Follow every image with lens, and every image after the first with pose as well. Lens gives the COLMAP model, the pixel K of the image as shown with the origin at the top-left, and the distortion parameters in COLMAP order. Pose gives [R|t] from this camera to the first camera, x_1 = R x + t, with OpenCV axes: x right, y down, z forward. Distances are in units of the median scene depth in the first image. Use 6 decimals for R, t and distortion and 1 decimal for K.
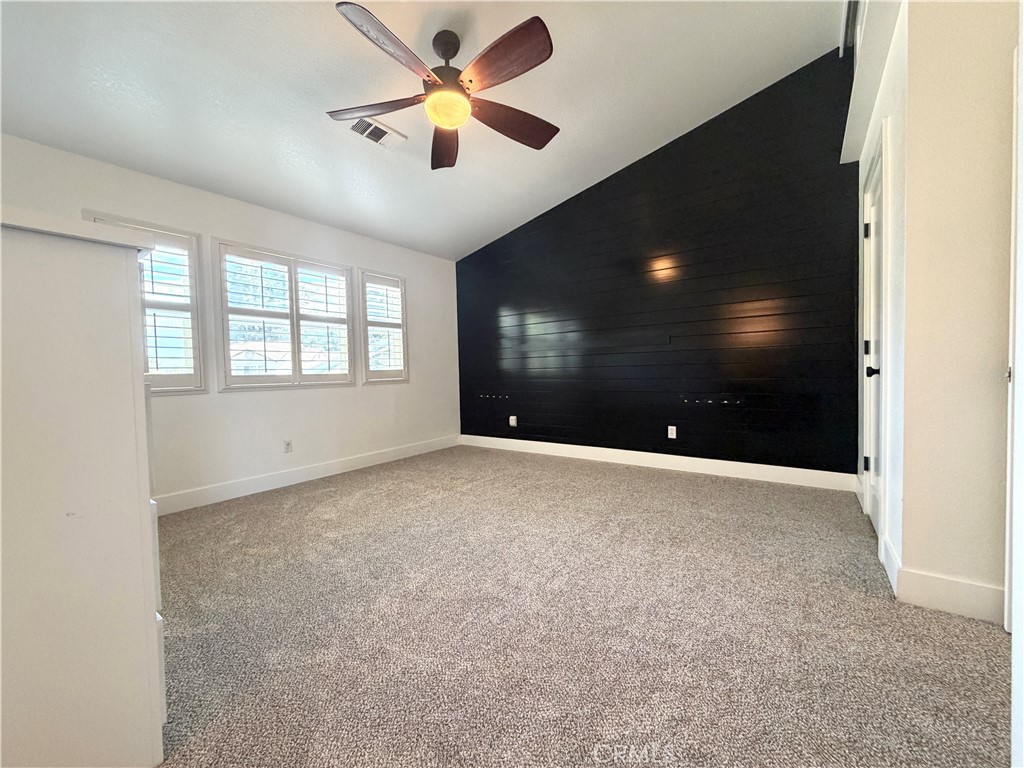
lens RADIAL K [[407.2, 0, 510.4], [0, 407.2, 386.2], [0, 0, 1]] dist [0.001959, 0.000072]
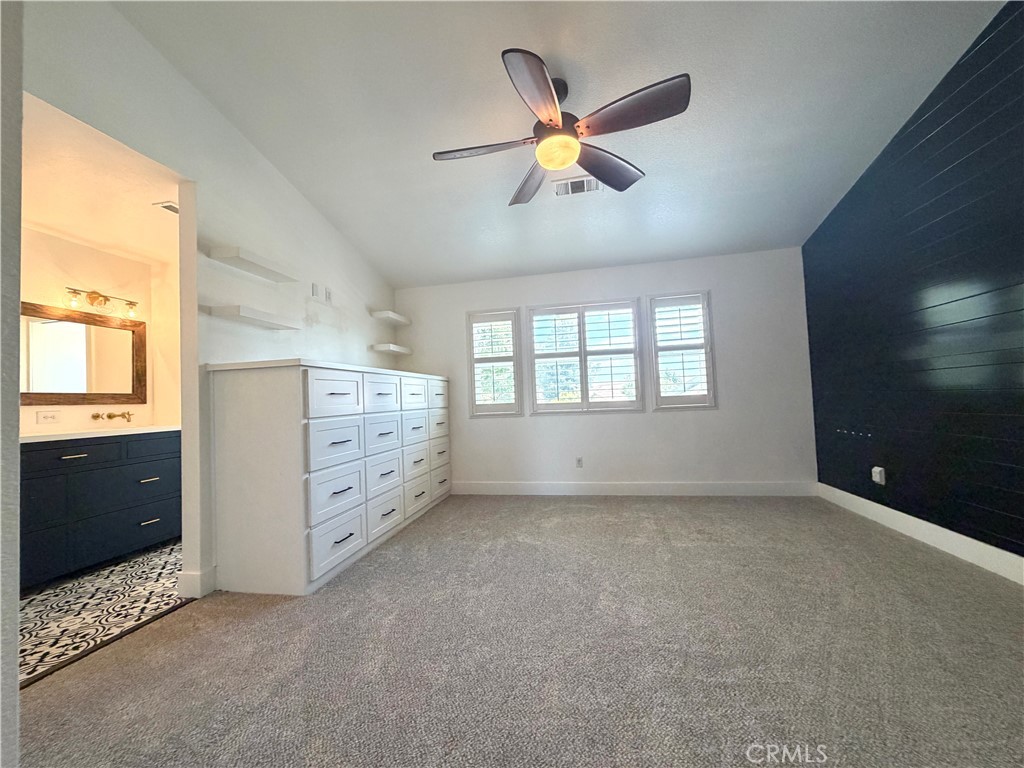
lens RADIAL K [[407.2, 0, 507.1], [0, 407.2, 381.8], [0, 0, 1]] dist [0.001959, 0.000072]
pose [[0.411823, -0.037877, -0.910476, 0.461021], [-0.004470, 0.999040, -0.043583, -0.035140], [0.911253, 0.022018, 0.411259, 0.309149]]
